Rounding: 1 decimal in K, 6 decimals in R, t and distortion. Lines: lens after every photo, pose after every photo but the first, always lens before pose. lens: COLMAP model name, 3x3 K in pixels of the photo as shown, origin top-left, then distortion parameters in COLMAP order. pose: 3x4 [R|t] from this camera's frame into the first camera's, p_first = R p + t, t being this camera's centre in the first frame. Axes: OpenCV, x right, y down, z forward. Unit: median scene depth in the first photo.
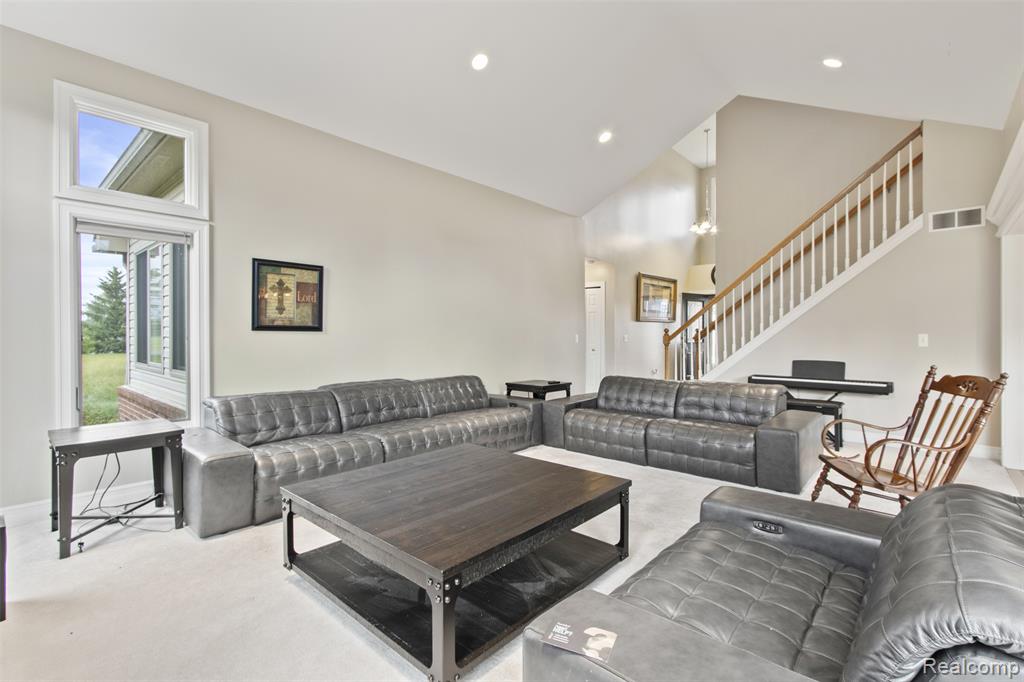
lens RADIAL K [[468.6, 0, 510.4], [0, 468.6, 342.2], [0, 0, 1]] dist [0.002478, -0.000785]
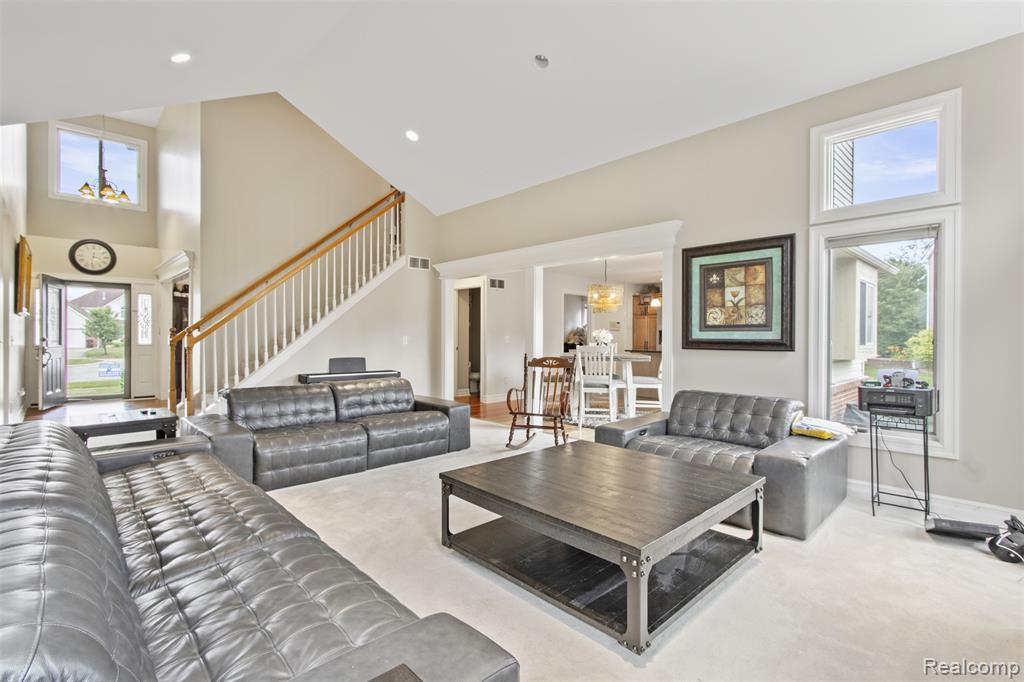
lens RADIAL K [[468.6, 0, 510.4], [0, 468.6, 342.2], [0, 0, 1]] dist [0.002478, -0.000785]
pose [[0.087186, -0.013348, 0.996103, -0.591340], [0.012928, 0.999841, 0.012266, -0.011390], [-0.996108, 0.011808, 0.087345, 0.551682]]
